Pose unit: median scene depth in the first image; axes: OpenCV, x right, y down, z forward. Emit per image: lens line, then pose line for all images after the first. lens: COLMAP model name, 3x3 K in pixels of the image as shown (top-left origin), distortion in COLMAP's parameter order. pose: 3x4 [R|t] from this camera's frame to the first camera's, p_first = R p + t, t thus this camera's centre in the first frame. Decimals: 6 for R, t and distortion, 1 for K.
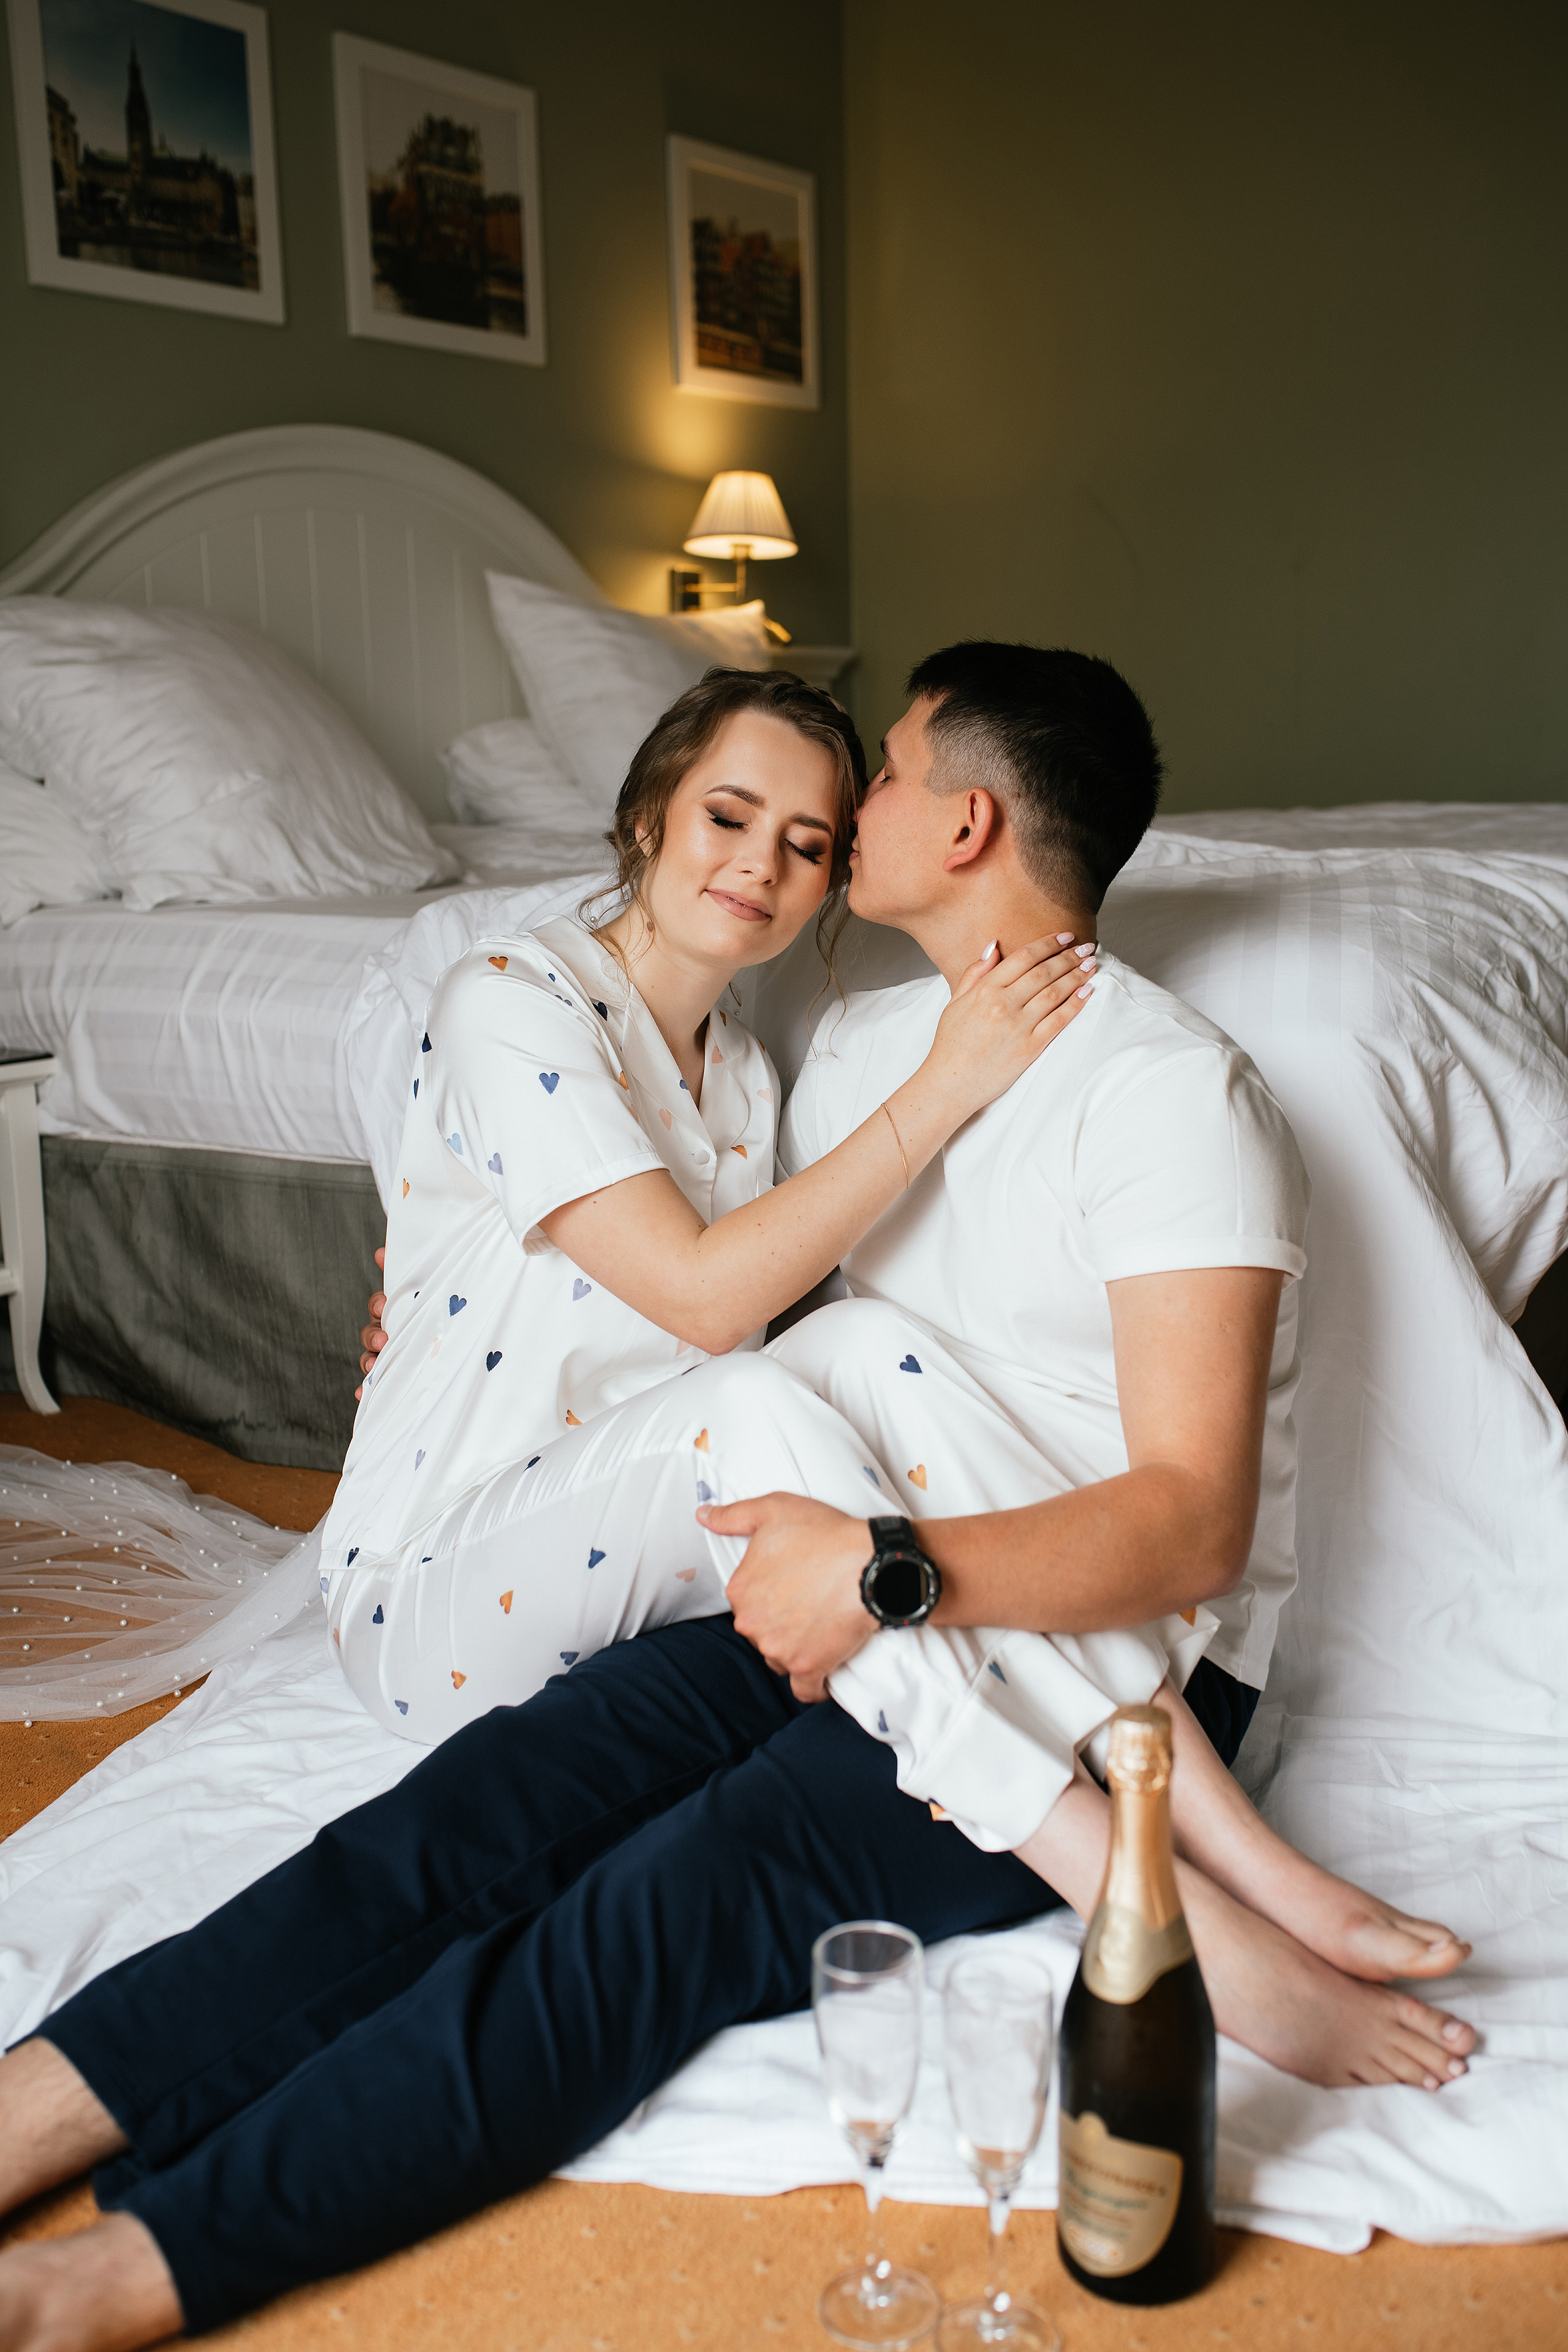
lens RADIAL K [[2323.6, 0, 811.7], [0, 2323.6, 1167.9], [0, 0, 1]] dist [-0.038045, 0.063551]
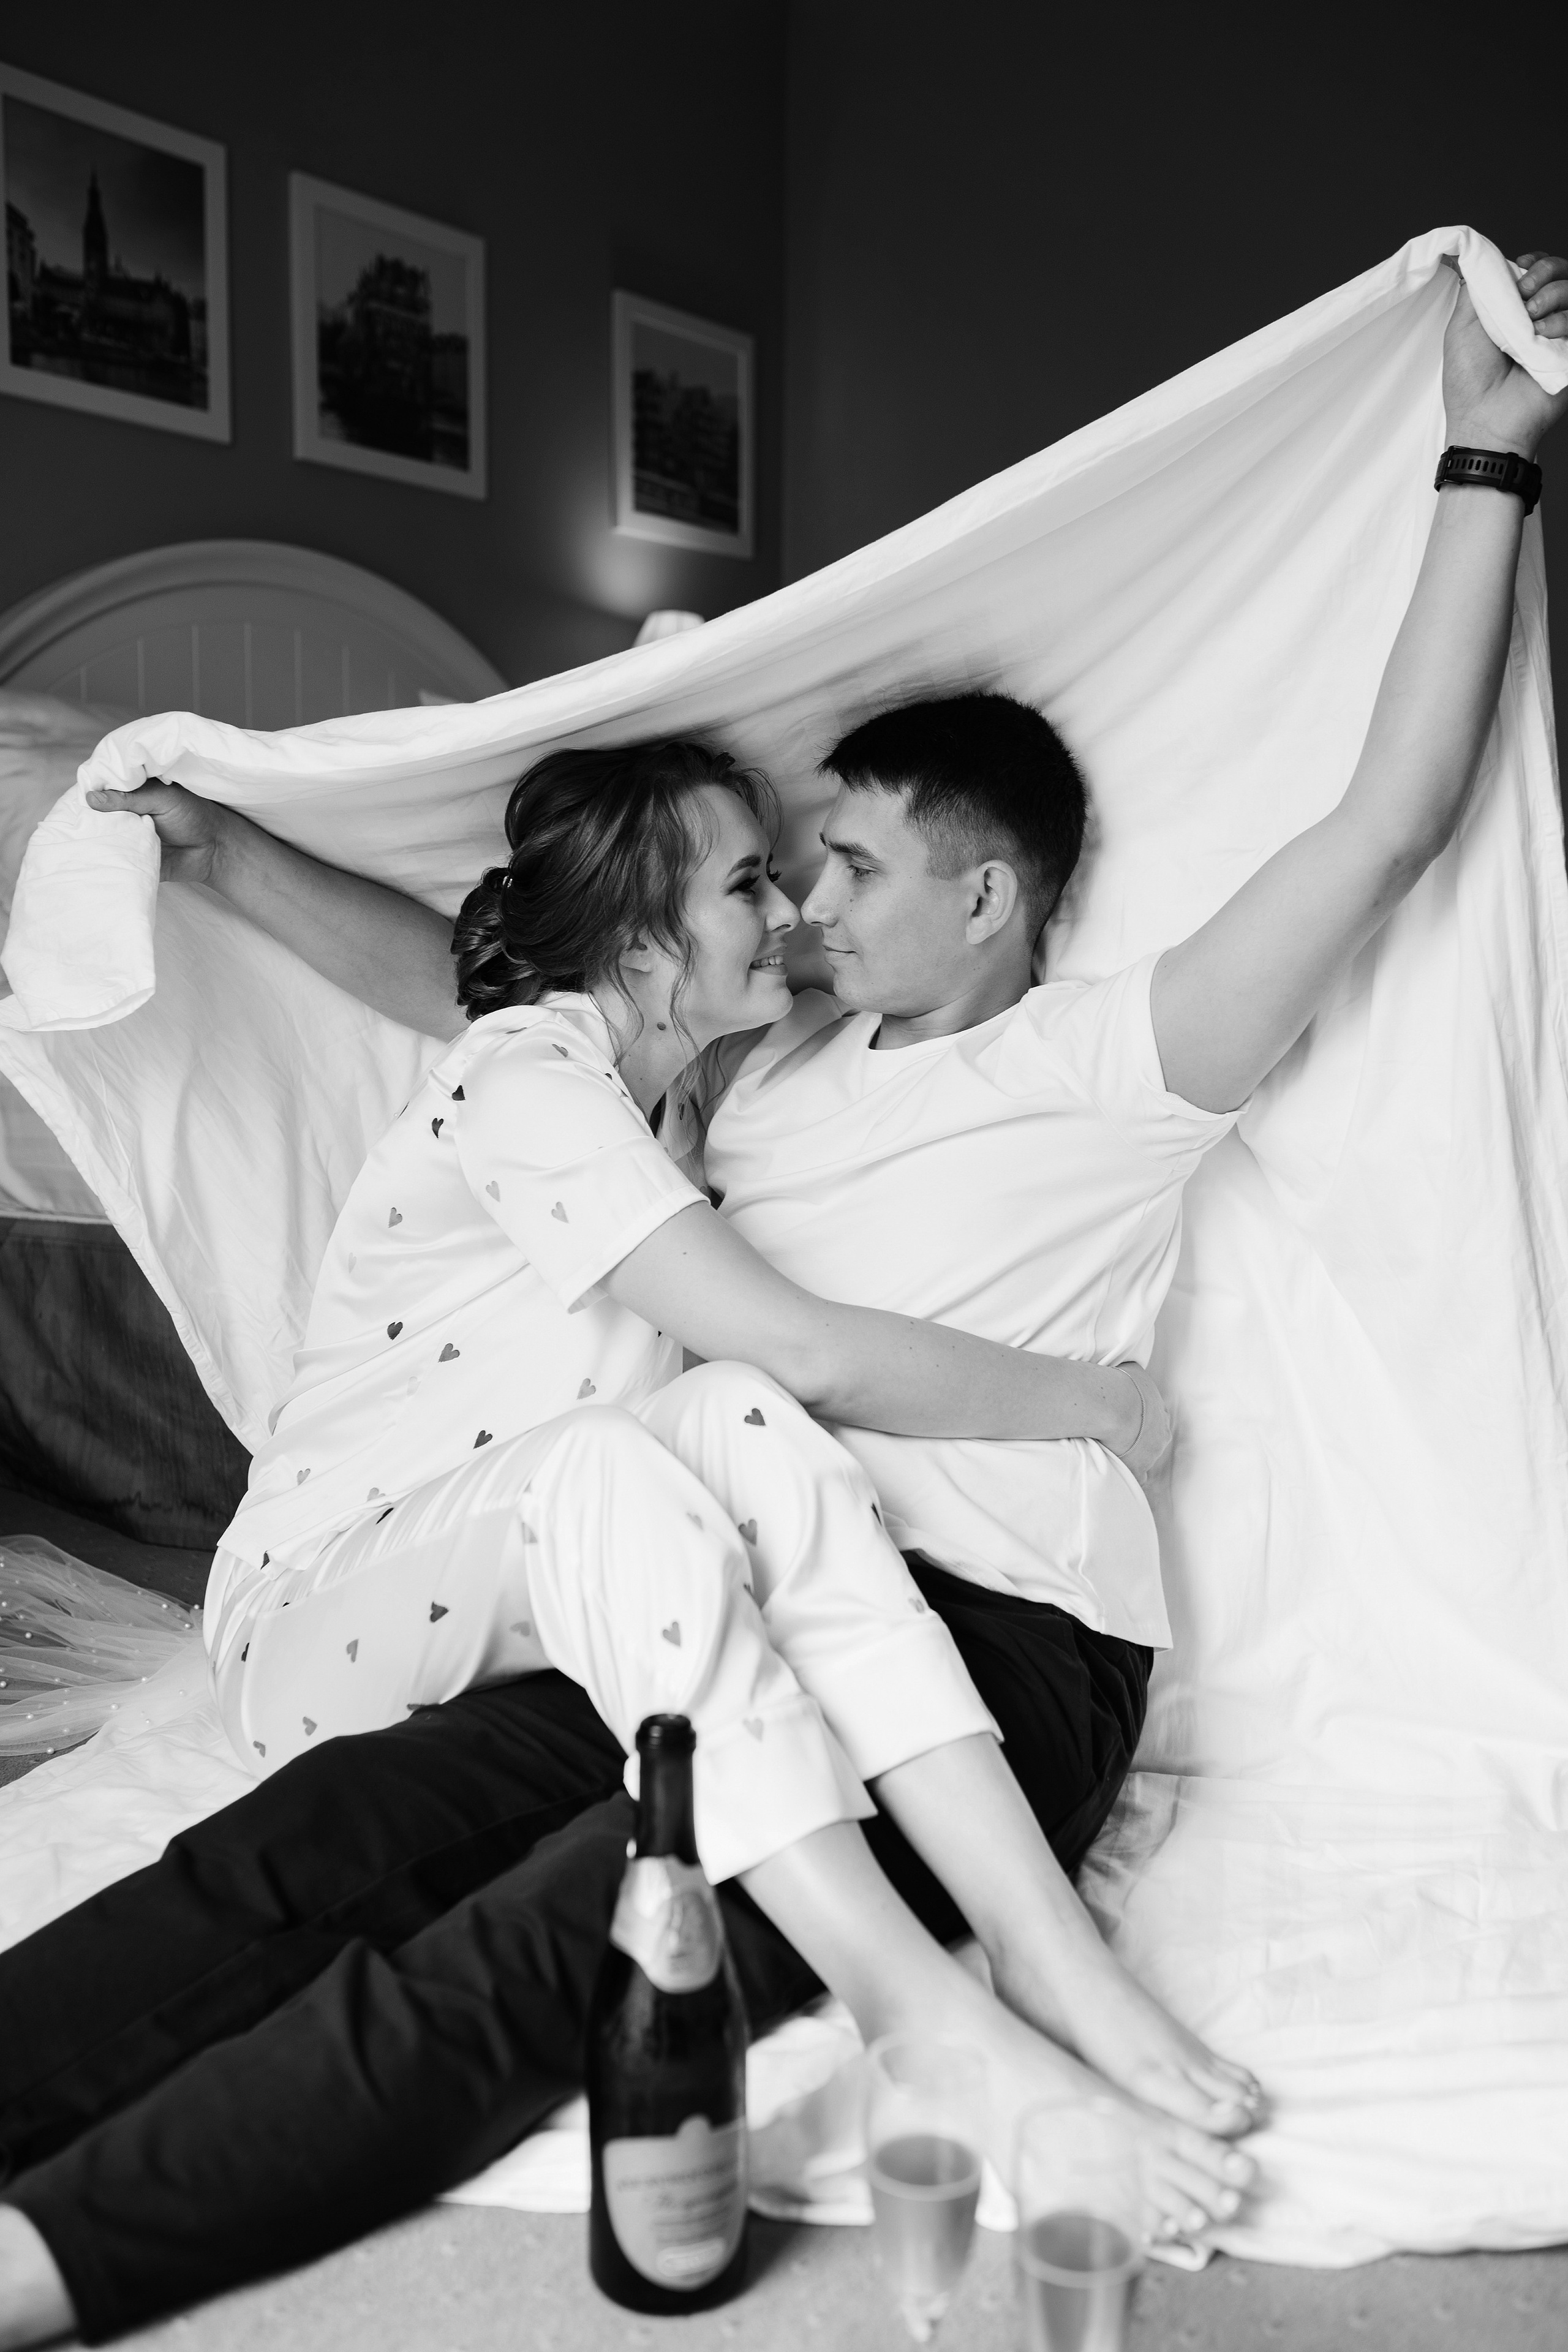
lens RADIAL K [[2320.6, 0, 812.5], [0, 2320.6, 1167.4], [0, 0, 1]] dist [-0.039404, 0.065628]
pose [[0.999207, 0.024507, 0.031376, 0.006362], [-0.021826, 0.996301, -0.083119, 0.042067], [-0.033297, 0.082368, 0.996046, 0.000197]]
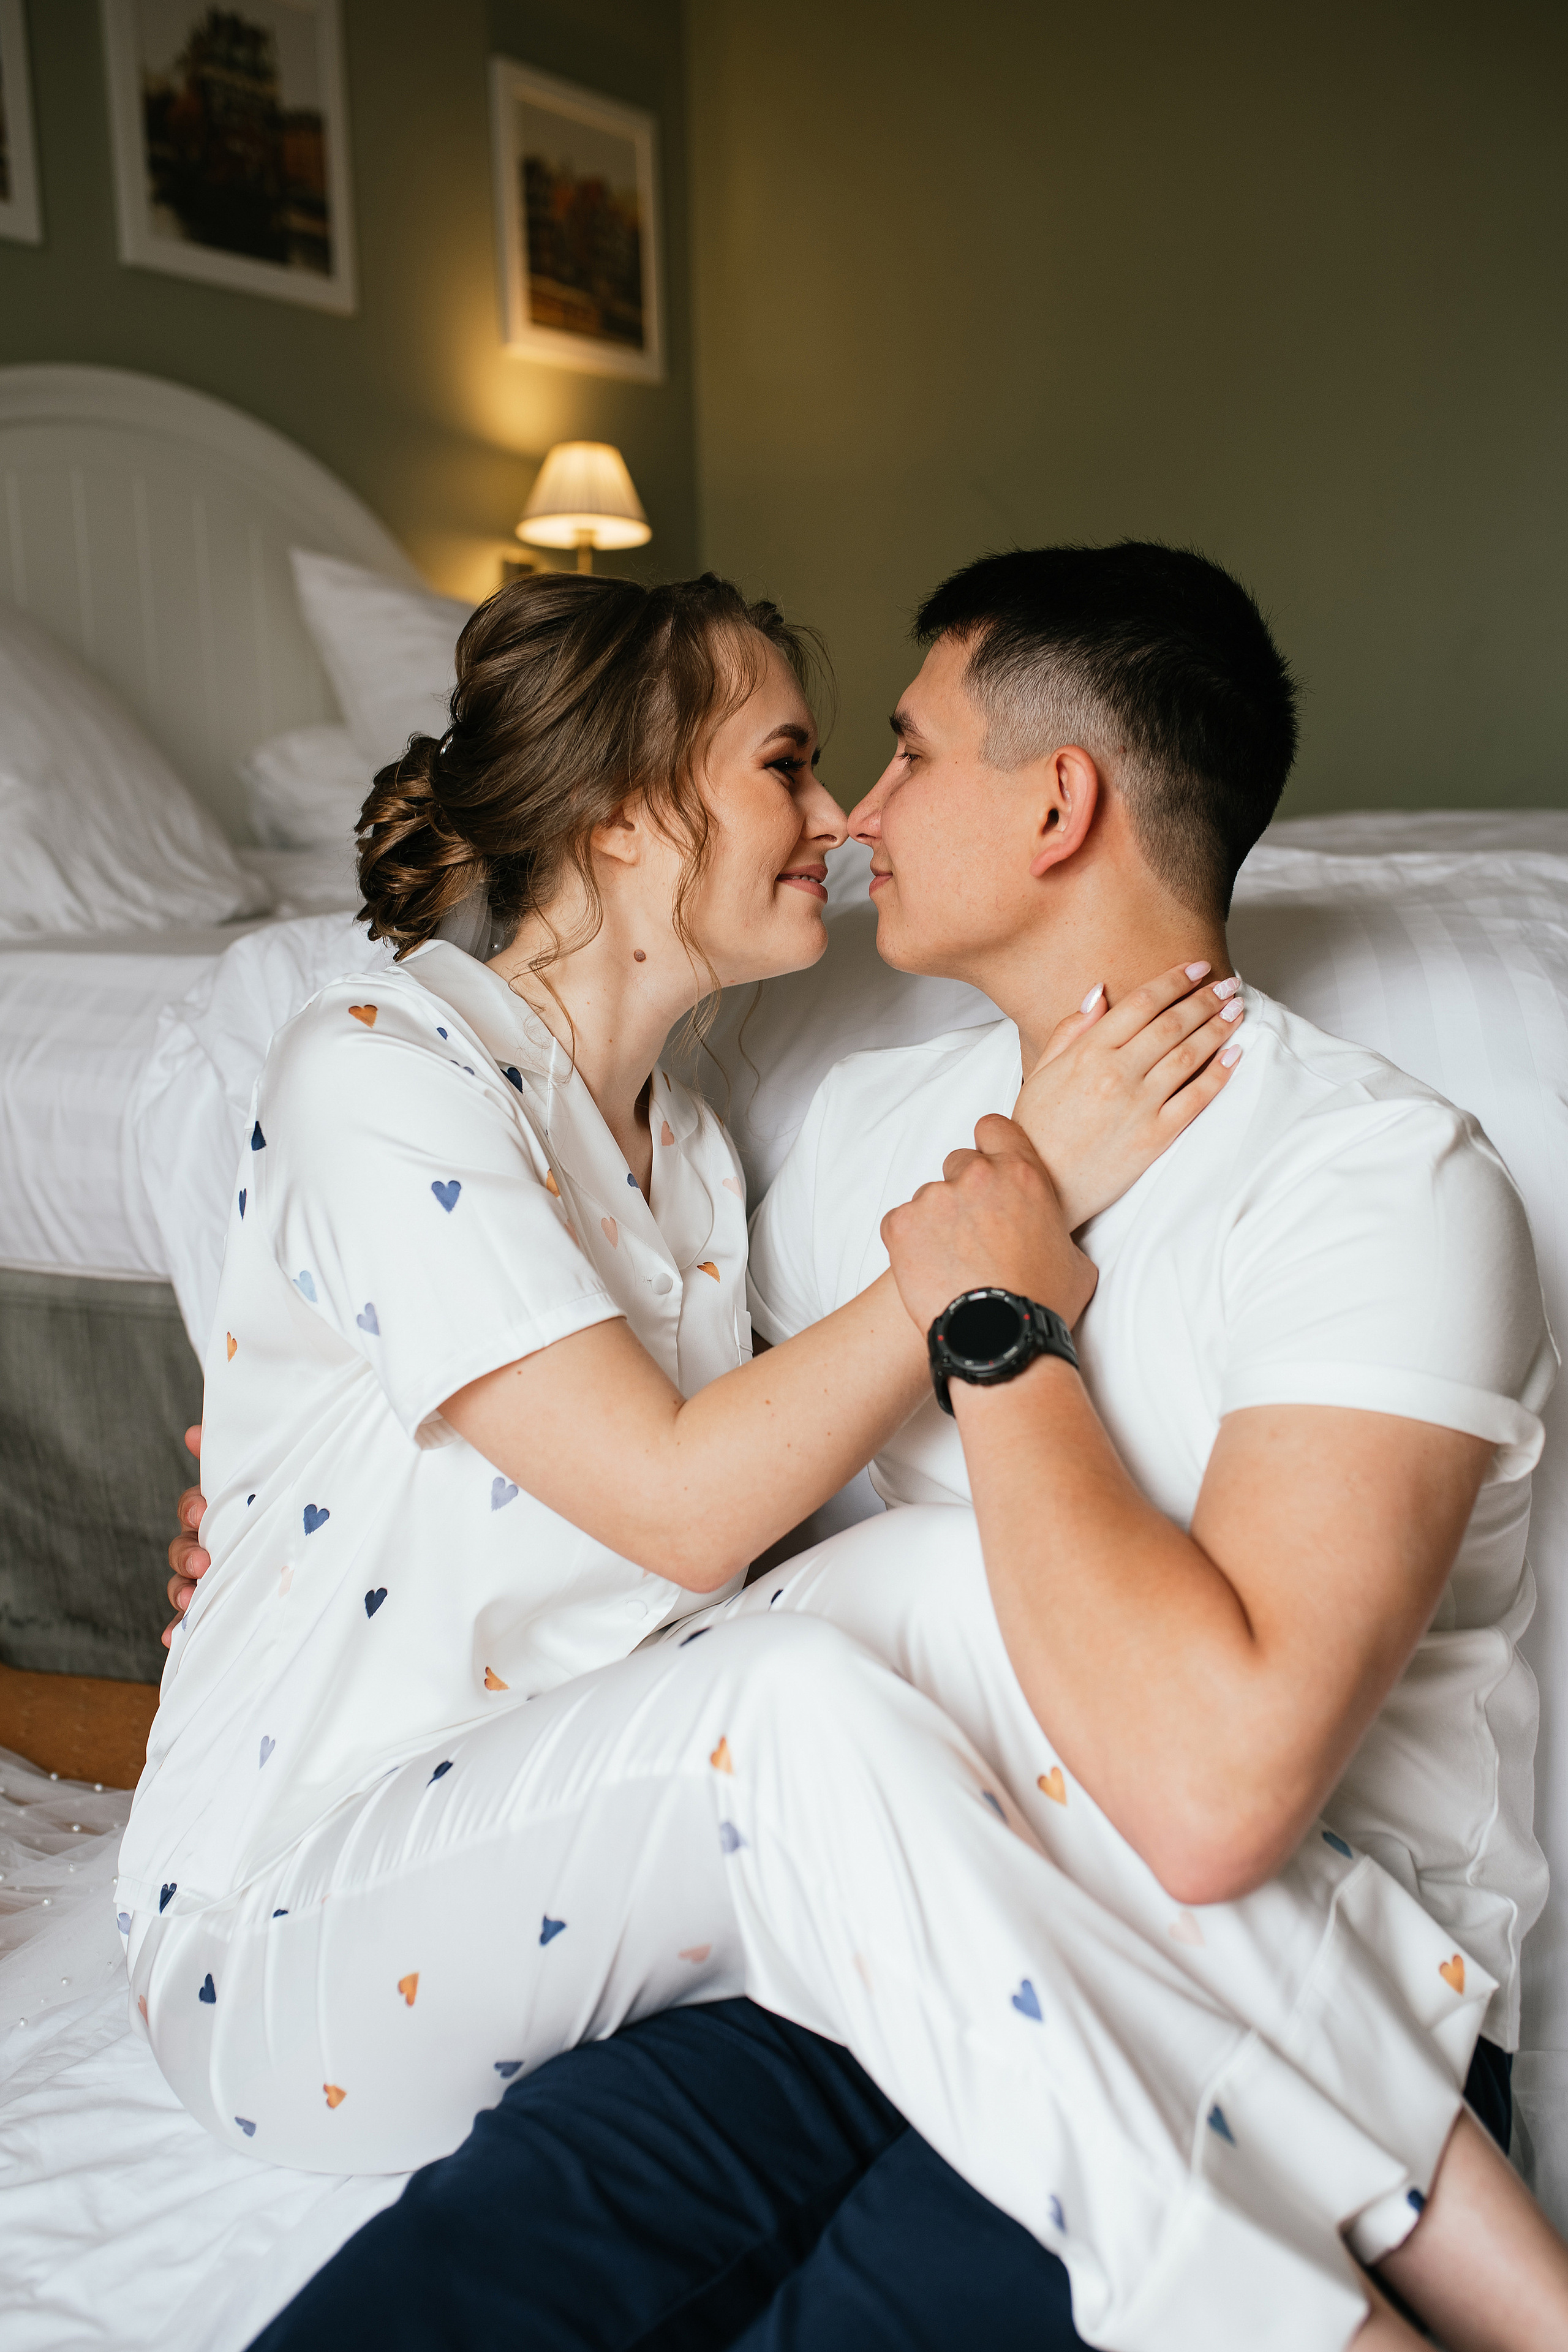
lens RADIAL K [[2288.1, 0, 799.7], [0, 2288.1, 1173.1], [0, 0, 1]] dist [-0.035540, 0.036486]
pose [[0.995822, -0.021040, 0.088860, -0.047104], [0.022462, 0.999635, -0.015023, -0.019140], [-0.088512, 0.016957, 0.995931, 0.219248]]
